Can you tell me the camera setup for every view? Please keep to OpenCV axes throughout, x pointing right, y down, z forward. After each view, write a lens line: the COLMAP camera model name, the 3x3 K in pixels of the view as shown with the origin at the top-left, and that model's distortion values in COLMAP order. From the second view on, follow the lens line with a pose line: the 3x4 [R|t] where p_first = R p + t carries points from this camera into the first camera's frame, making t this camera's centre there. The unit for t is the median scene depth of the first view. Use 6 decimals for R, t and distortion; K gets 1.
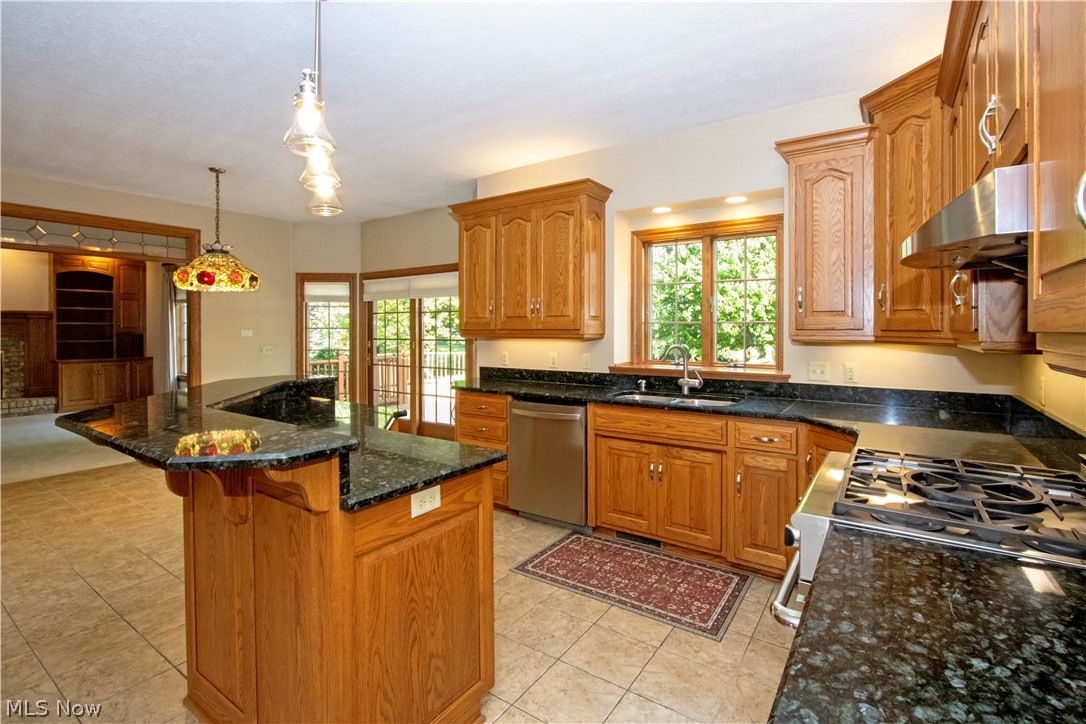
lens RADIAL K [[506.4, 0, 542.5], [0, 506.4, 331.0], [0, 0, 1]] dist [-0.000811, -0.000242]
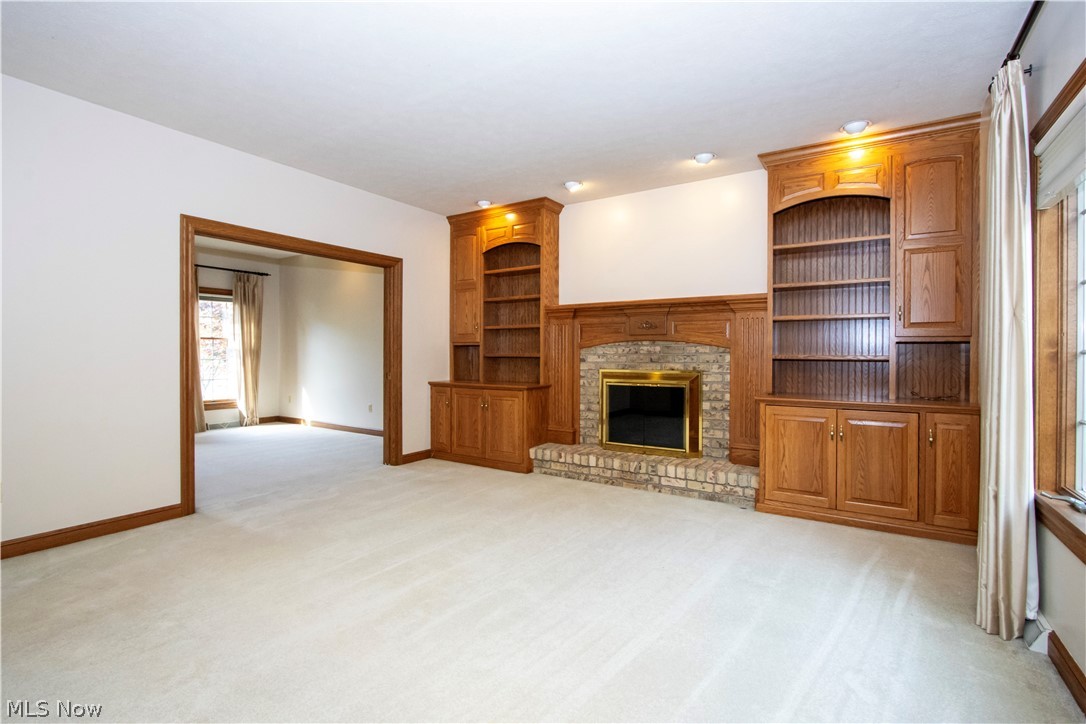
lens RADIAL K [[499.9, 0, 533.8], [0, 499.9, 359.4], [0, 0, 1]] dist [0.000191, -0.000048]
pose [[0.025466, 0.015065, -0.999562, -0.506863], [-0.008173, 0.999856, 0.014862, 0.019131], [0.999642, 0.007791, 0.025585, 0.782718]]
